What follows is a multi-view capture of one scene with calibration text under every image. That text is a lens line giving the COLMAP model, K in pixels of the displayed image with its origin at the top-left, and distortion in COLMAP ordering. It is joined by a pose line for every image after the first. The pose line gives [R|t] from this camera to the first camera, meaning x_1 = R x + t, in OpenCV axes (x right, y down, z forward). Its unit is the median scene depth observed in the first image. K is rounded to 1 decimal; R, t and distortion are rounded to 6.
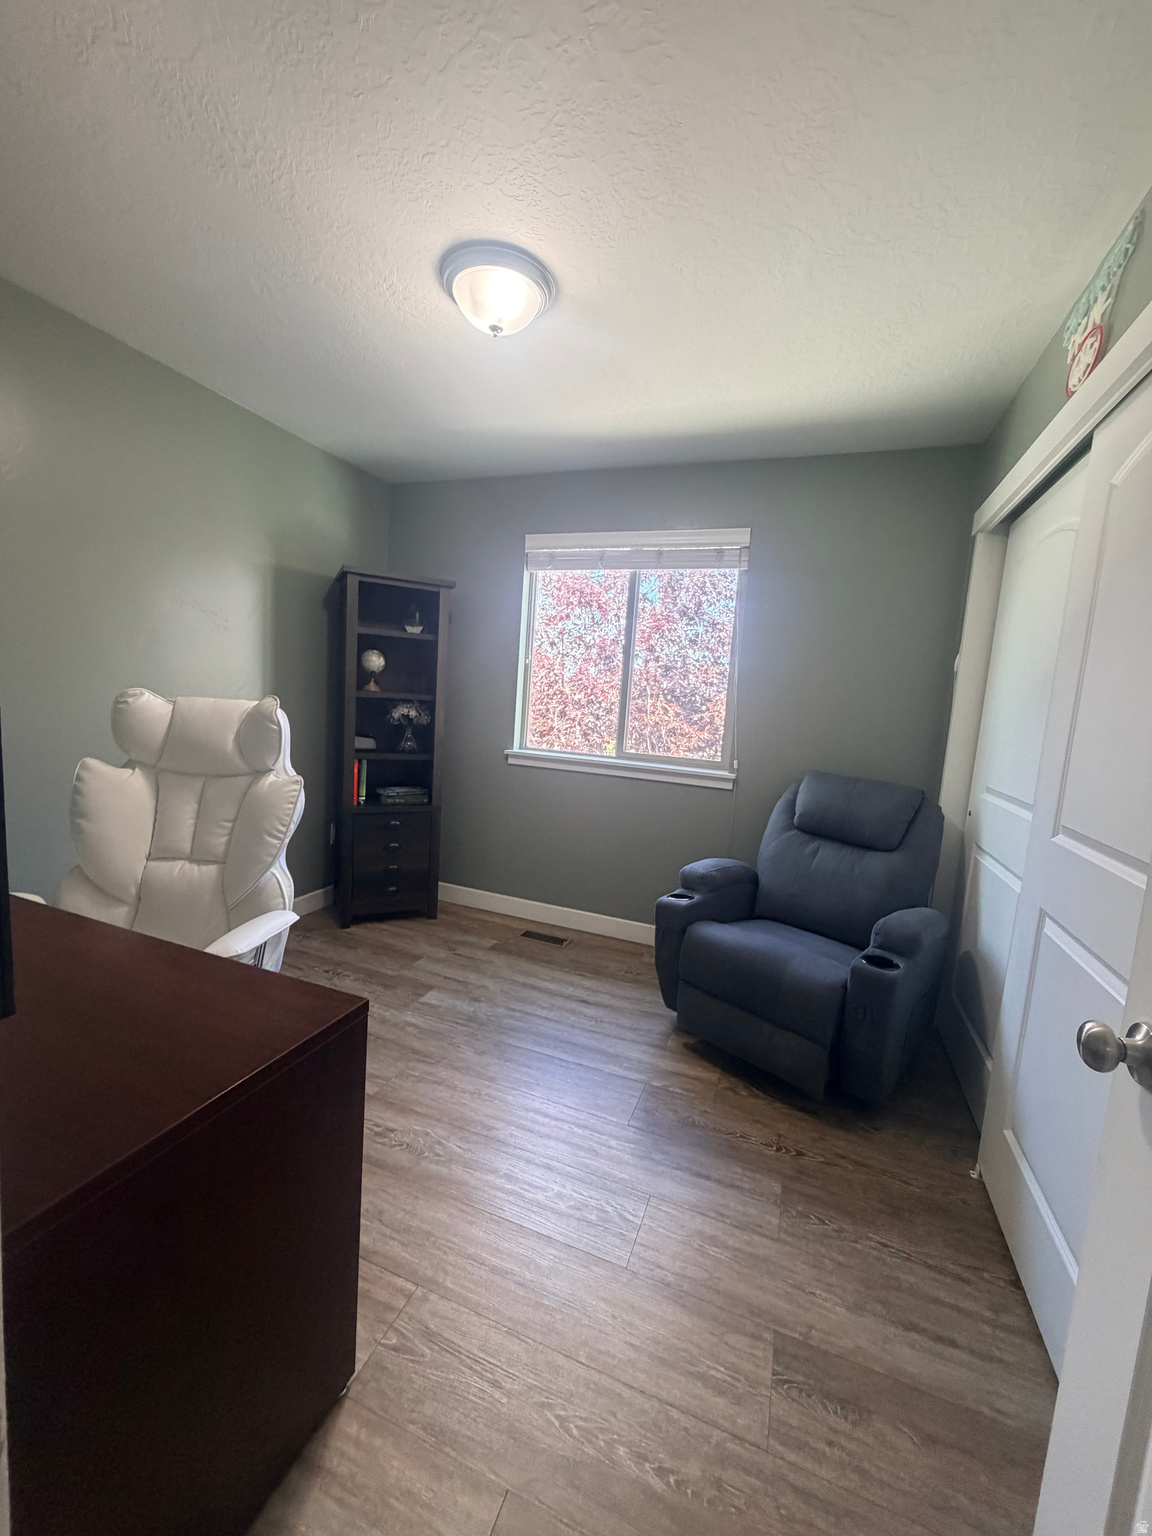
lens RADIAL K [[612.5, 0, 574.6], [0, 612.5, 767.3], [0, 0, 1]] dist [0.002355, 0.000189]
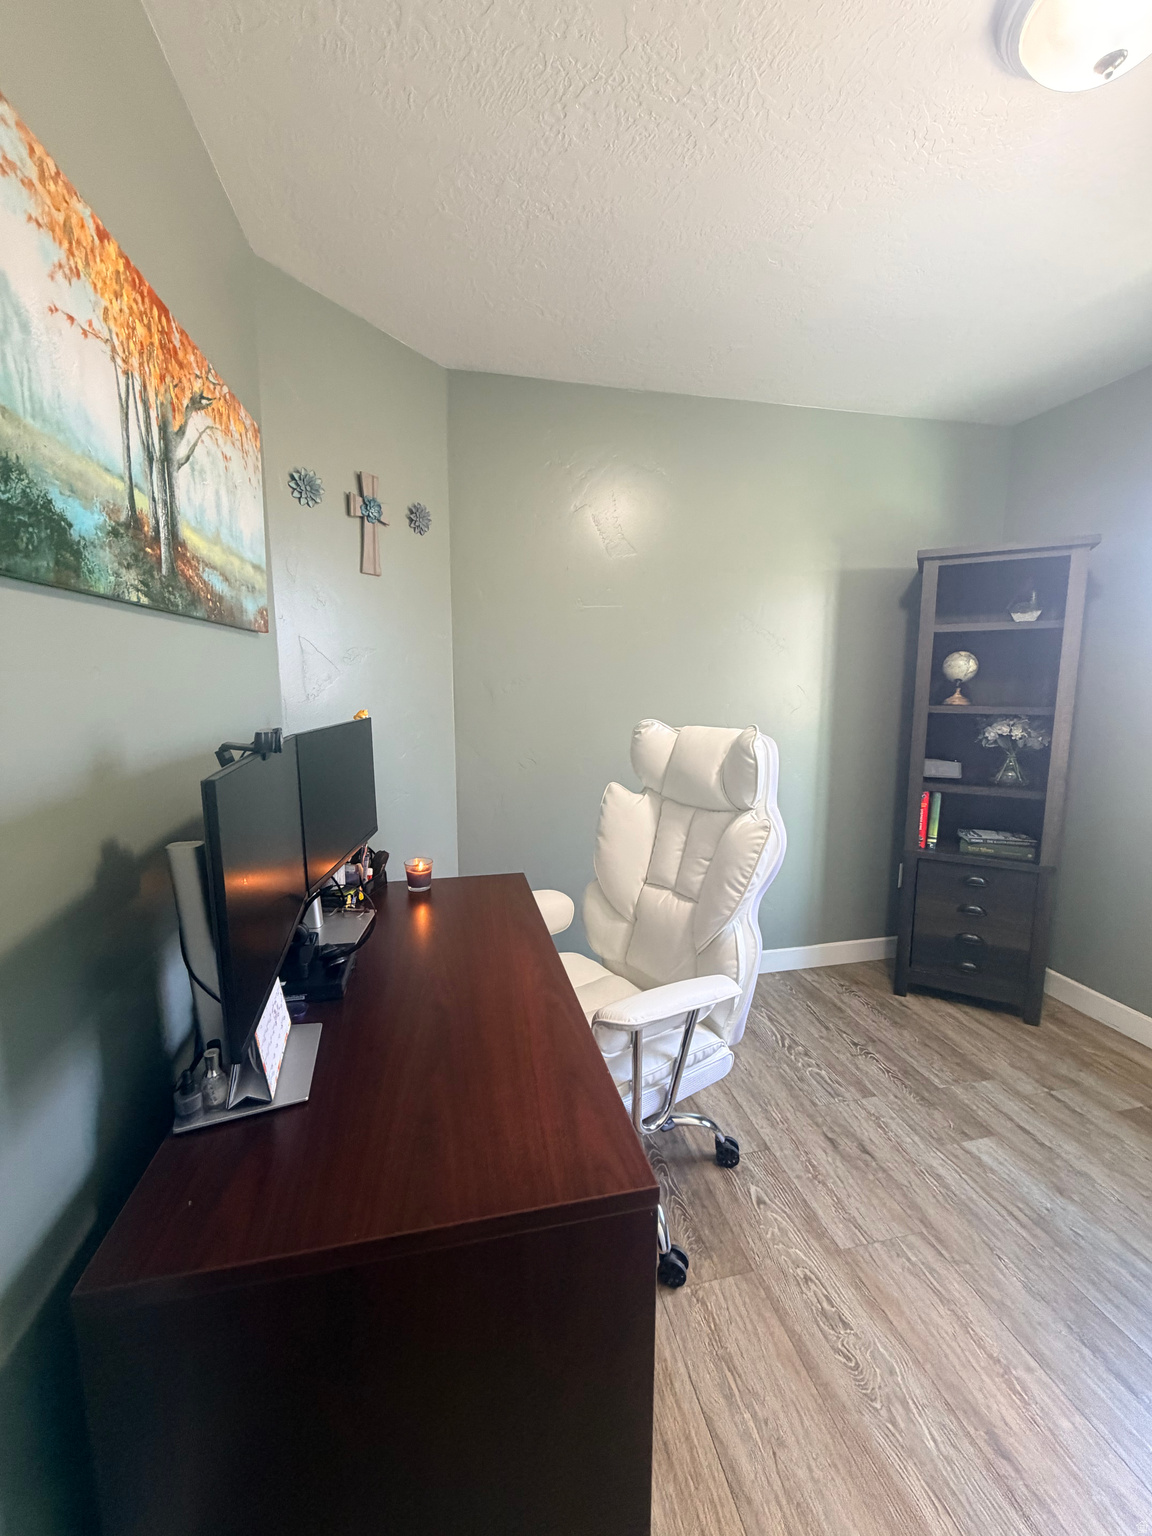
lens RADIAL K [[612.5, 0, 574.3], [0, 612.5, 767.3], [0, 0, 1]] dist [0.002355, 0.000189]
pose [[0.551365, 0.048315, -0.832864, 0.059140], [-0.057542, 0.998147, 0.019810, -0.036017], [0.832278, 0.037002, 0.553123, 0.186603]]
